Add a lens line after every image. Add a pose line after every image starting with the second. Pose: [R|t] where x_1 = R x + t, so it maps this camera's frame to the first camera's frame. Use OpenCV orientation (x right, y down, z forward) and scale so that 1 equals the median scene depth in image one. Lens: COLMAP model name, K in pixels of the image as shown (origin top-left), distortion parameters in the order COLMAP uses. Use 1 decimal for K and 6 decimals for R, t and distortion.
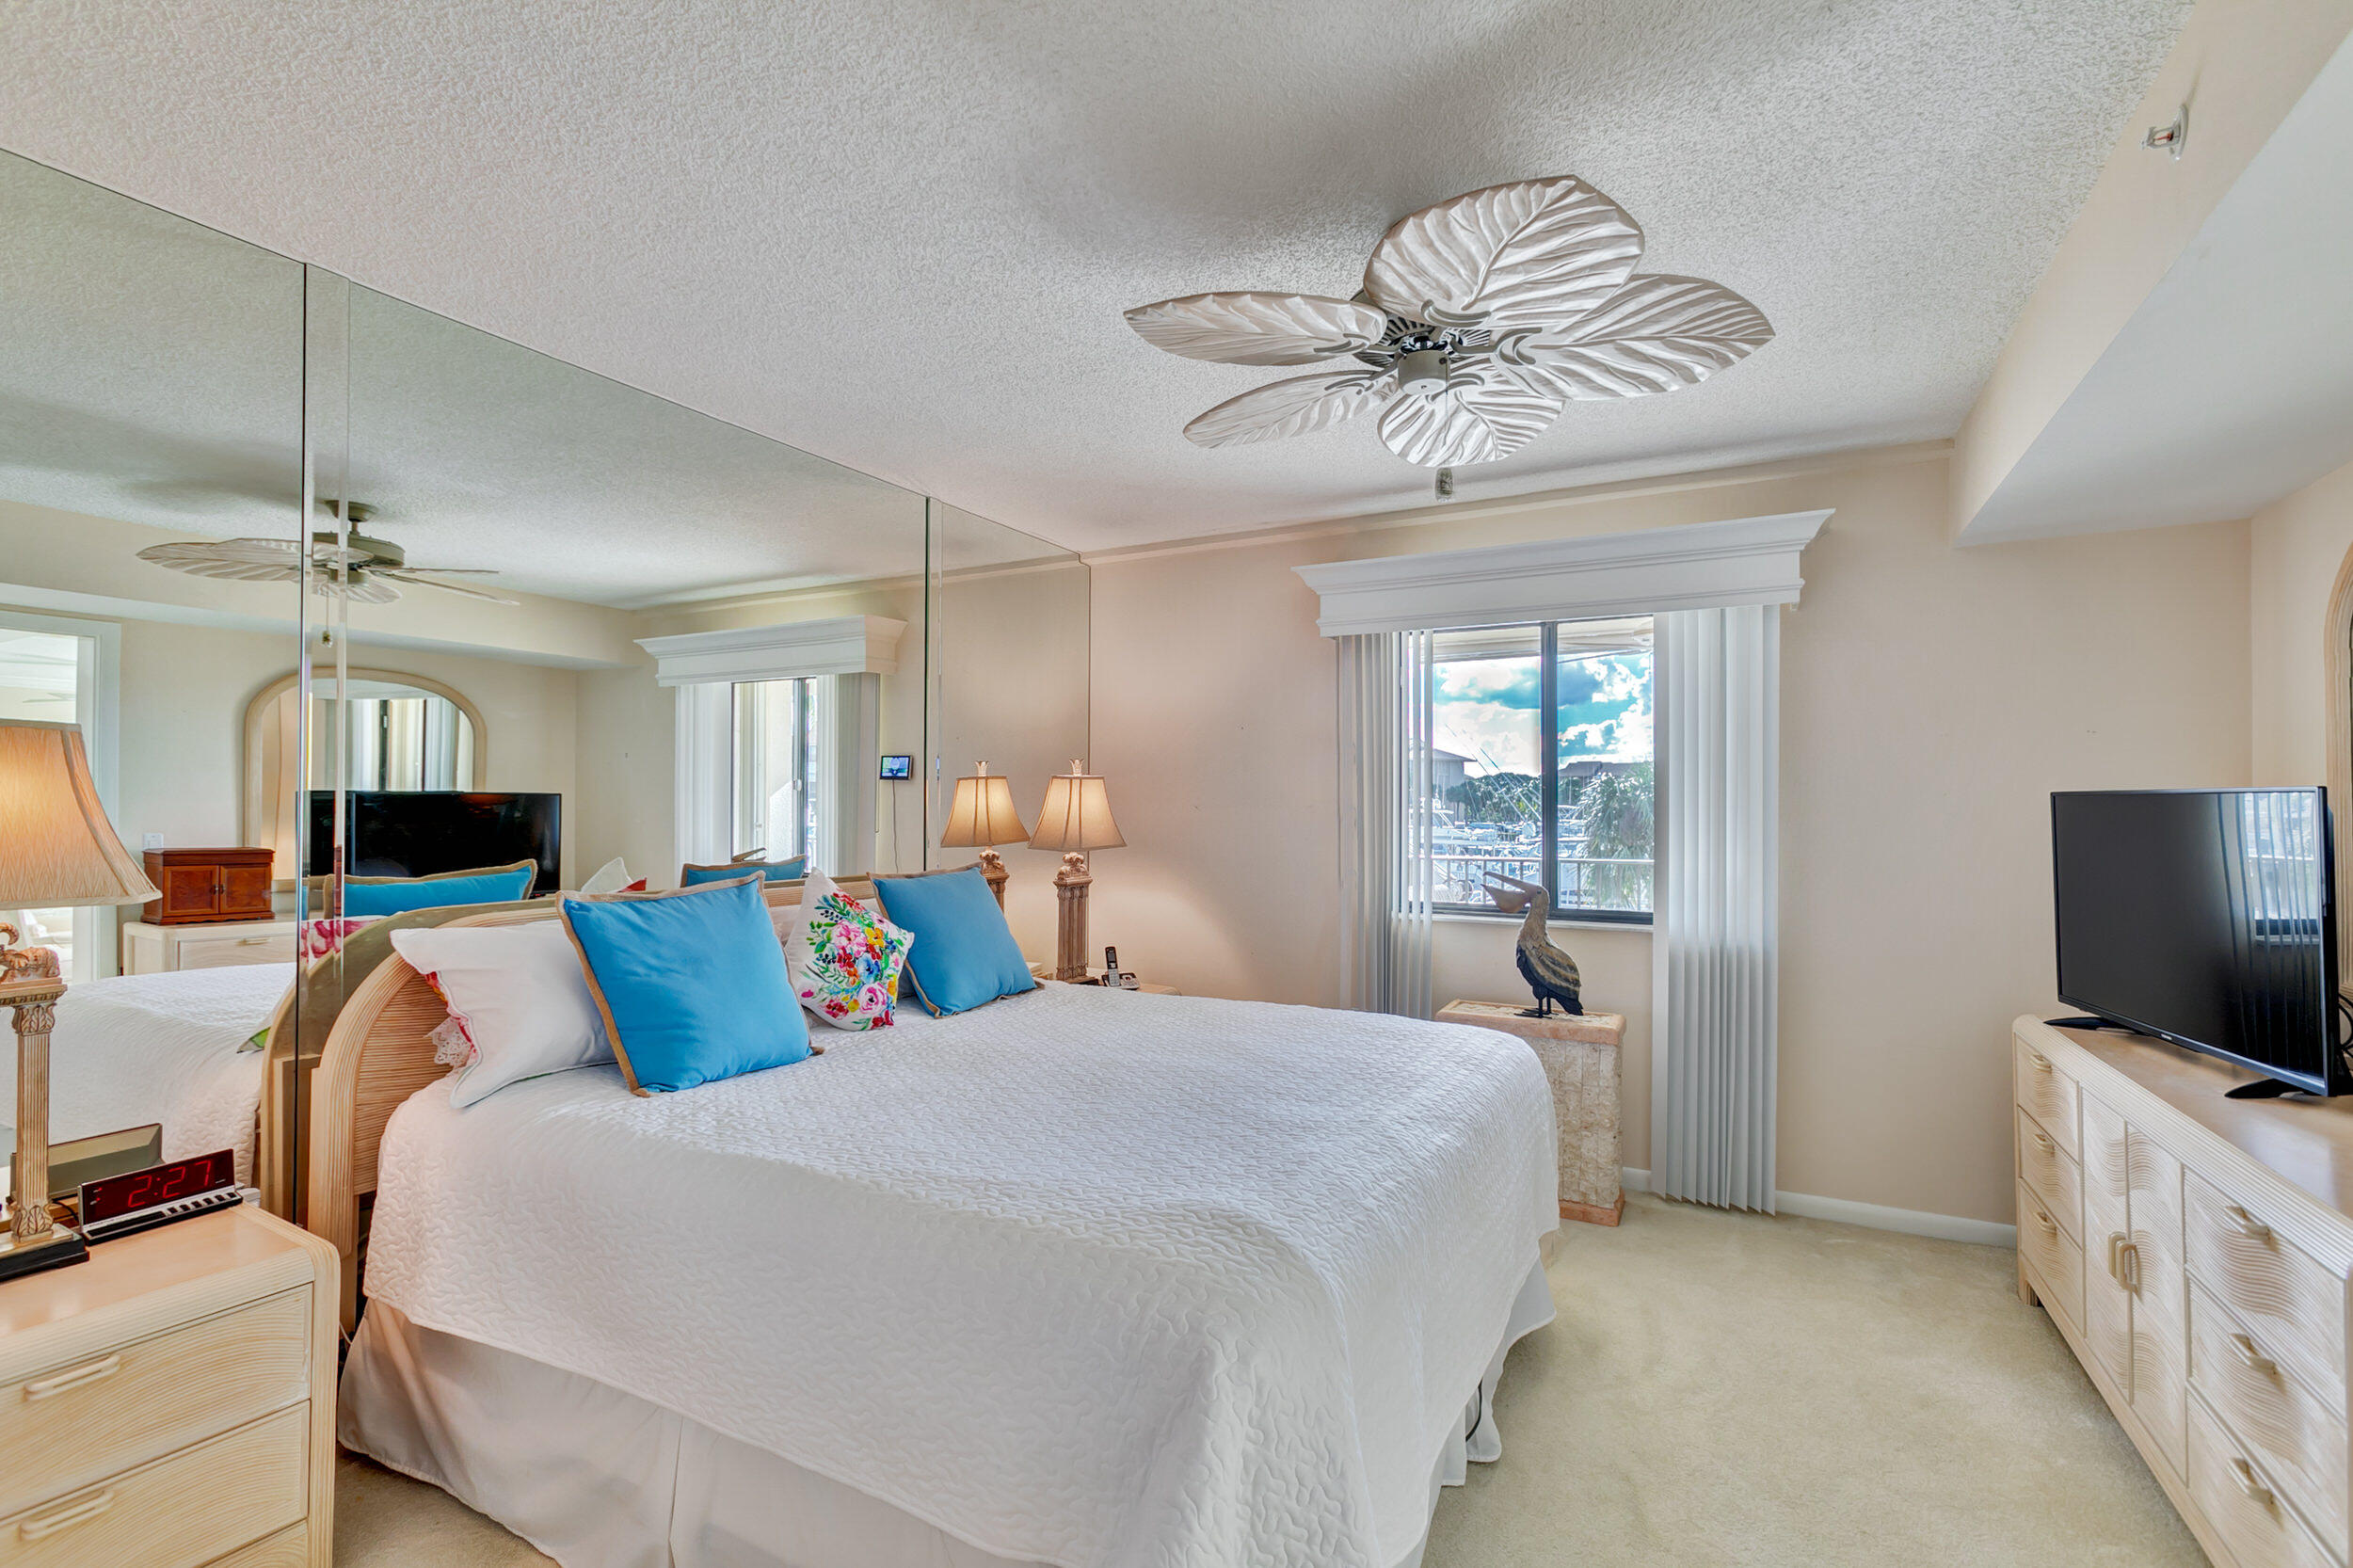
lens RADIAL K [[1063.7, 0, 1174.2], [0, 1063.7, 797.6], [0, 0, 1]] dist [-0.041849, 0.039194]
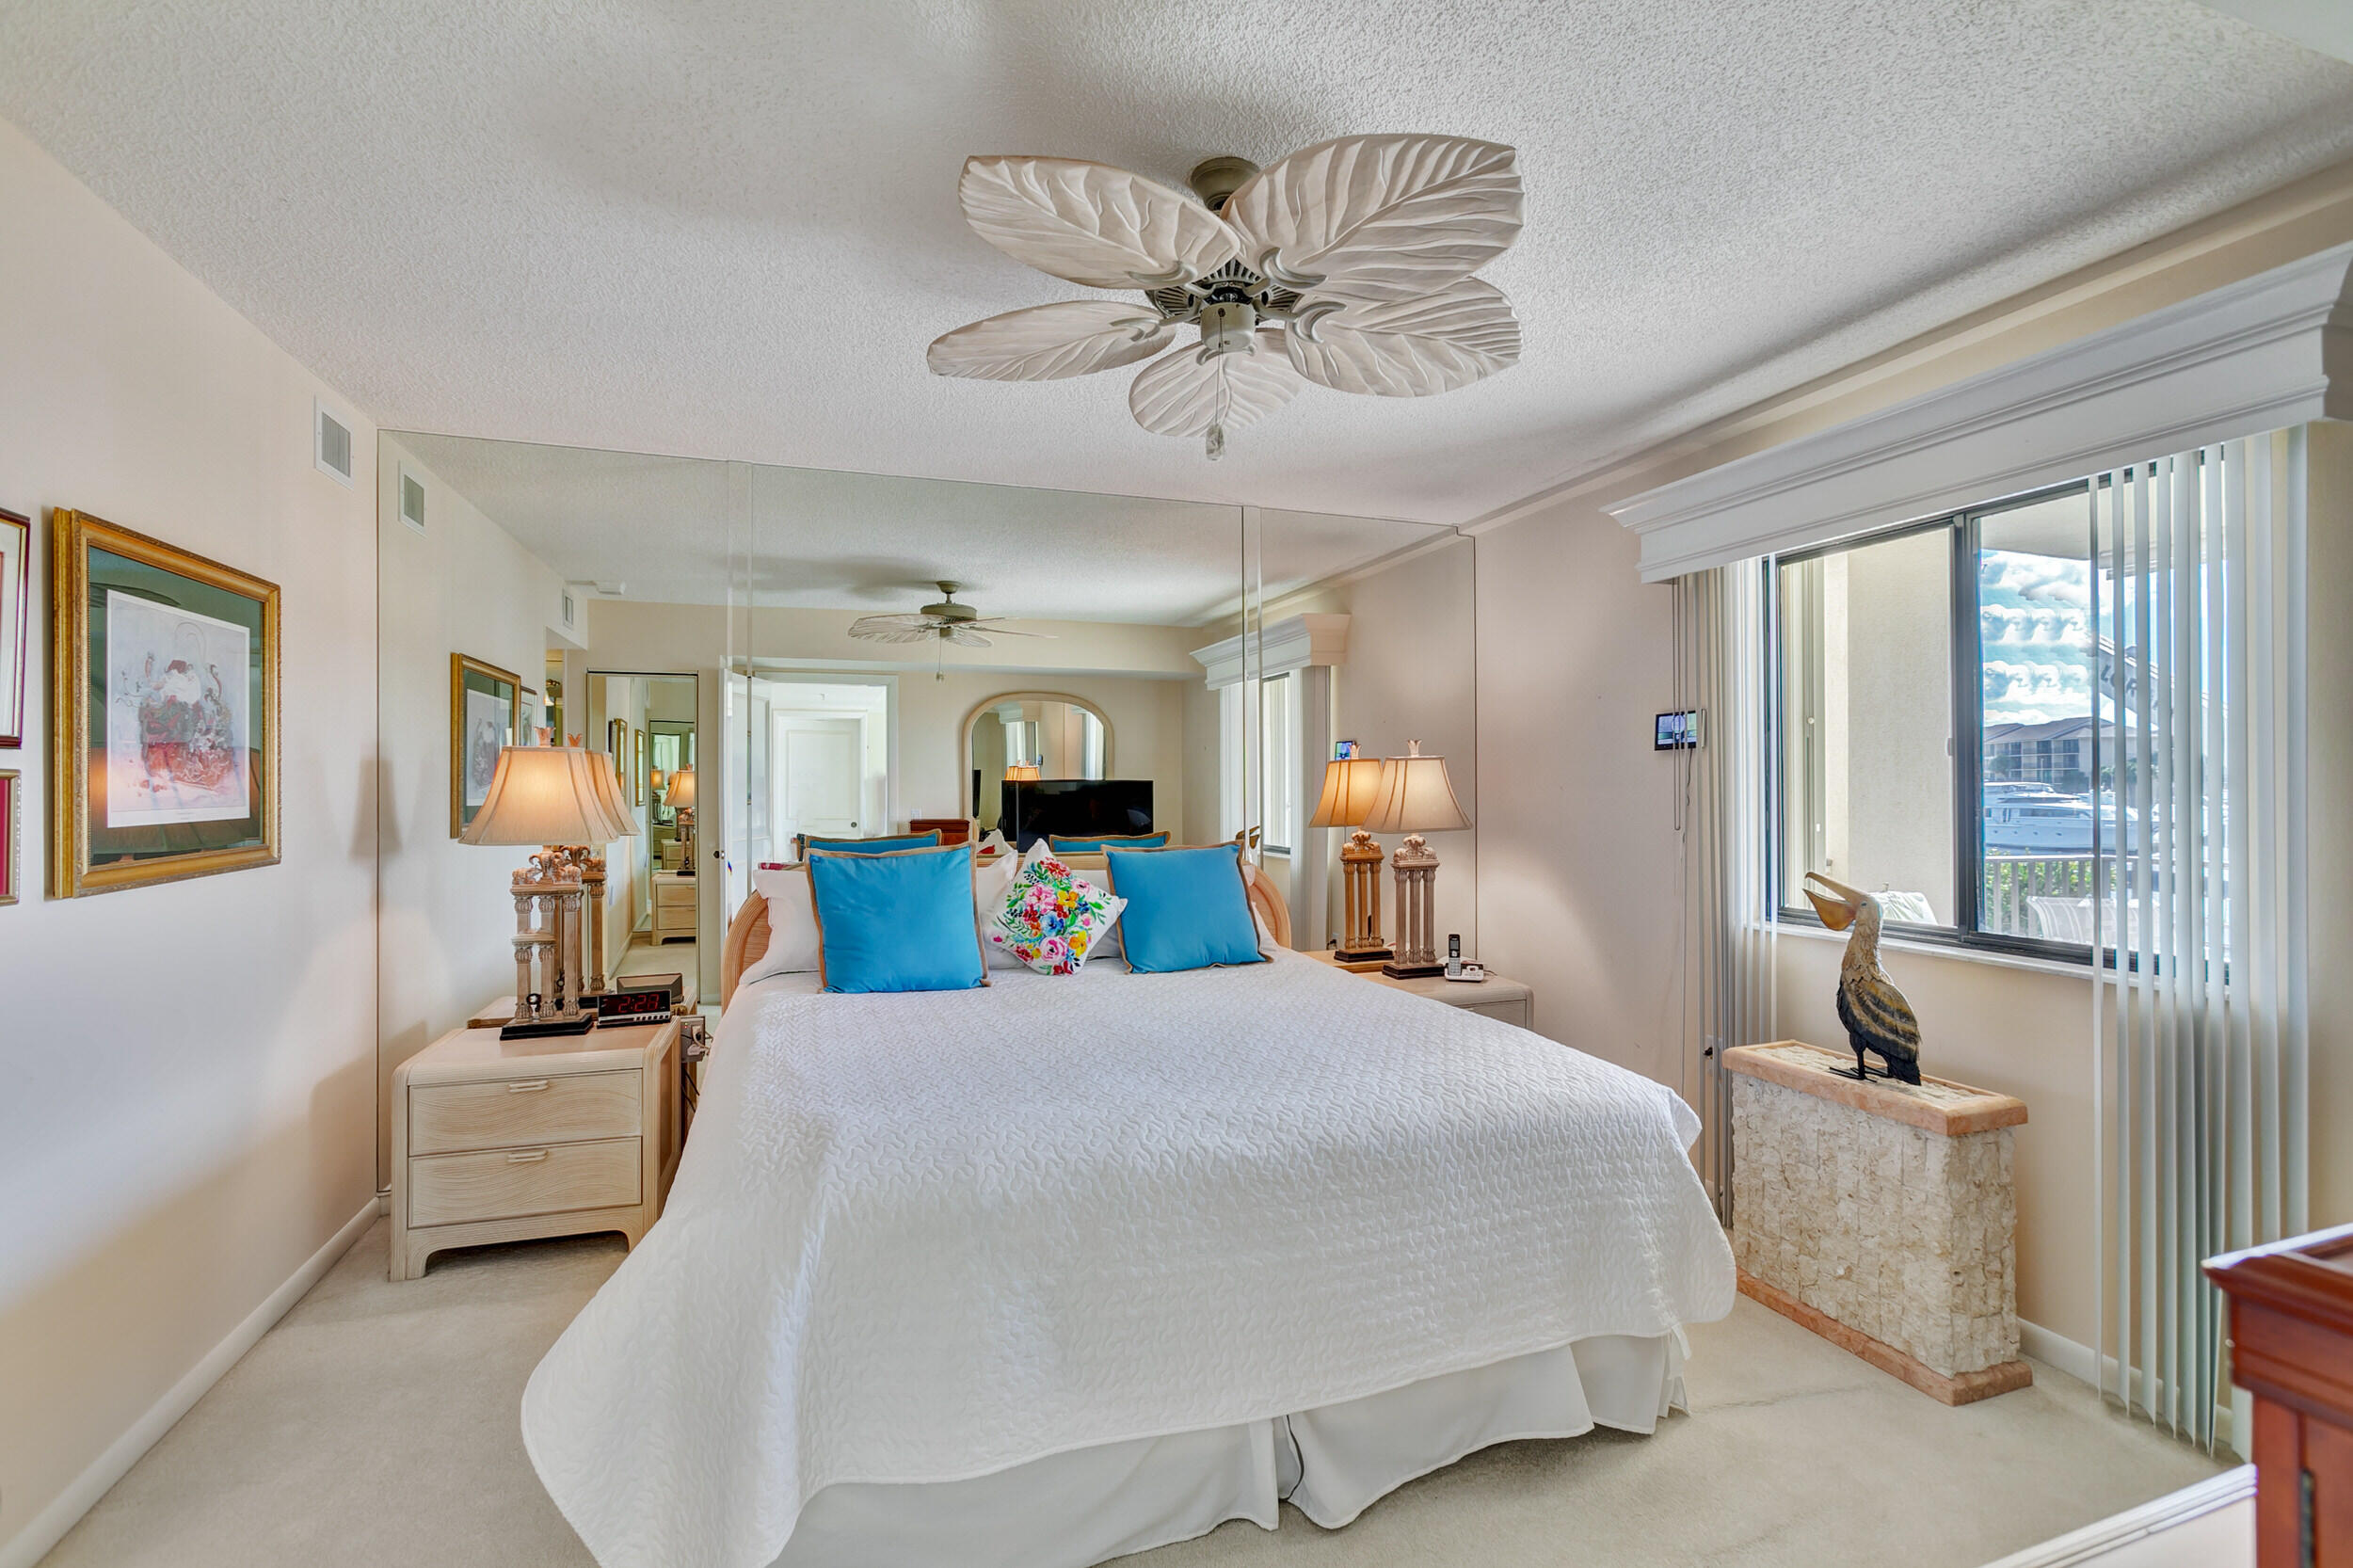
lens RADIAL K [[1049.0, 0, 1166.0], [0, 1049.0, 779.6], [0, 0, 1]] dist [-0.013279, 0.013312]
pose [[0.741257, -0.011360, -0.671125, 0.474222], [0.011392, 0.999926, -0.004343, 0.002381], [0.671124, -0.004427, 0.741331, 0.155141]]
